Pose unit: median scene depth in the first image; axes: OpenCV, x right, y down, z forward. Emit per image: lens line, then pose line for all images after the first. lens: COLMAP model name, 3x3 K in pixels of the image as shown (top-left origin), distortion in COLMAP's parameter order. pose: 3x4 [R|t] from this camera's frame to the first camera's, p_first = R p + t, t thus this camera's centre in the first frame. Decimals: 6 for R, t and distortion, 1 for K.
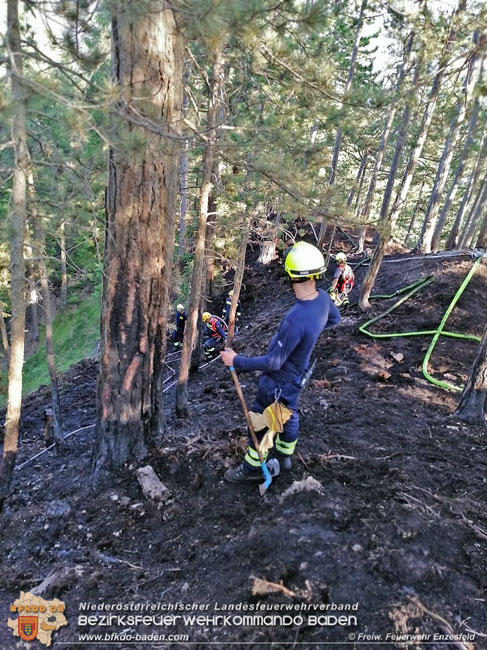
lens RADIAL K [[512.6, 0, 232.4], [0, 512.6, 322.0], [0, 0, 1]] dist [0.065426, -0.071873]
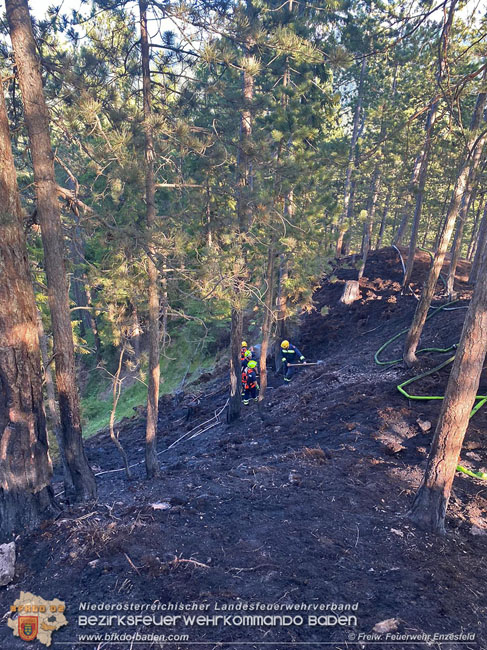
lens RADIAL K [[513.3, 0, 235.9], [0, 513.3, 315.2], [0, 0, 1]] dist [0.096422, -0.225833]
pose [[0.968613, 0.021431, -0.247650, 0.197768], [-0.039425, 0.996911, -0.067932, -0.039212], [0.245429, 0.075564, 0.966465, 0.059814]]
